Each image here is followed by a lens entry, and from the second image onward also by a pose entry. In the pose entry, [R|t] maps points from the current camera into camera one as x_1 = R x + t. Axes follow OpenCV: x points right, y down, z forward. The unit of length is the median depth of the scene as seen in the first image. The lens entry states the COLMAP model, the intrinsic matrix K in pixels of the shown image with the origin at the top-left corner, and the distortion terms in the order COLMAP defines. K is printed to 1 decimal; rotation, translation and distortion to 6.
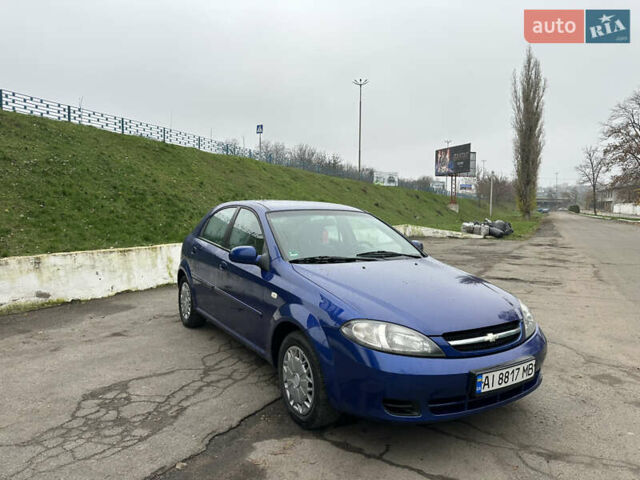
lens RADIAL K [[458.7, 0, 318.4], [0, 458.7, 240.5], [0, 0, 1]] dist [0.082901, -0.129108]
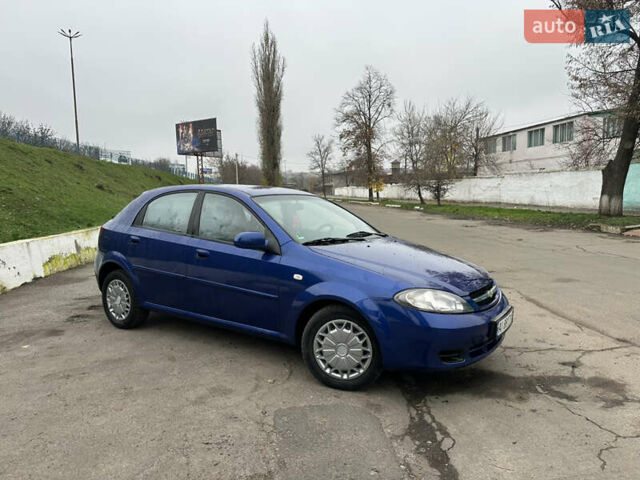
lens RADIAL K [[442.3, 0, 324.8], [0, 442.3, 243.7], [0, 0, 1]] dist [0.131905, -0.181889]
pose [[0.841686, -0.075386, 0.534679, 0.026910], [0.051988, 0.996920, 0.058719, -0.010311], [-0.537459, -0.021627, 0.843013, 0.160763]]
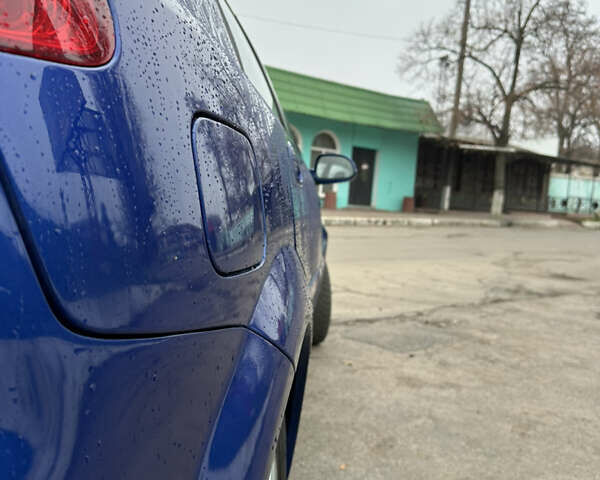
lens RADIAL K [[577.0, 0, 300.0], [0, 577.0, 240.2], [0, 0, 1]] dist [-0.004092, -0.015124]
pose [[-0.891163, -0.088582, 0.444952, 0.033084], [-0.030588, 0.990253, 0.135878, -0.007528], [-0.452652, 0.107479, -0.885186, 0.284380]]
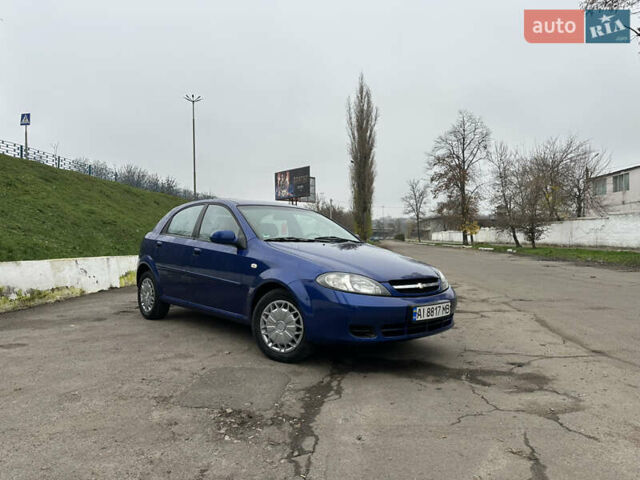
lens RADIAL K [[445.1, 0, 321.0], [0, 445.1, 243.7], [0, 0, 1]] dist [0.122448, -0.177827]
pose [[0.943338, -0.009670, 0.331693, 0.044935], [0.029269, 0.998104, -0.054144, -0.000141], [-0.330541, 0.060784, 0.941832, 0.138164]]
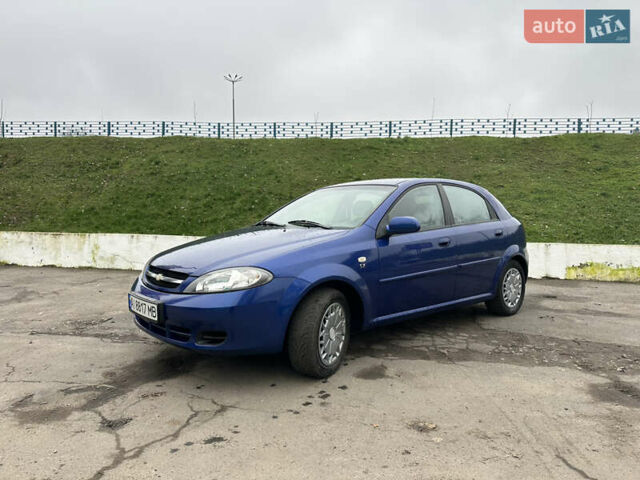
lens RADIAL K [[445.6, 0, 318.9], [0, 445.6, 238.5], [0, 0, 1]] dist [0.087800, -0.113150]
pose [[0.301534, 0.029599, -0.952996, 0.159850], [-0.071127, 0.997431, 0.008474, -0.004600], [0.950799, 0.065229, 0.302864, 0.209644]]
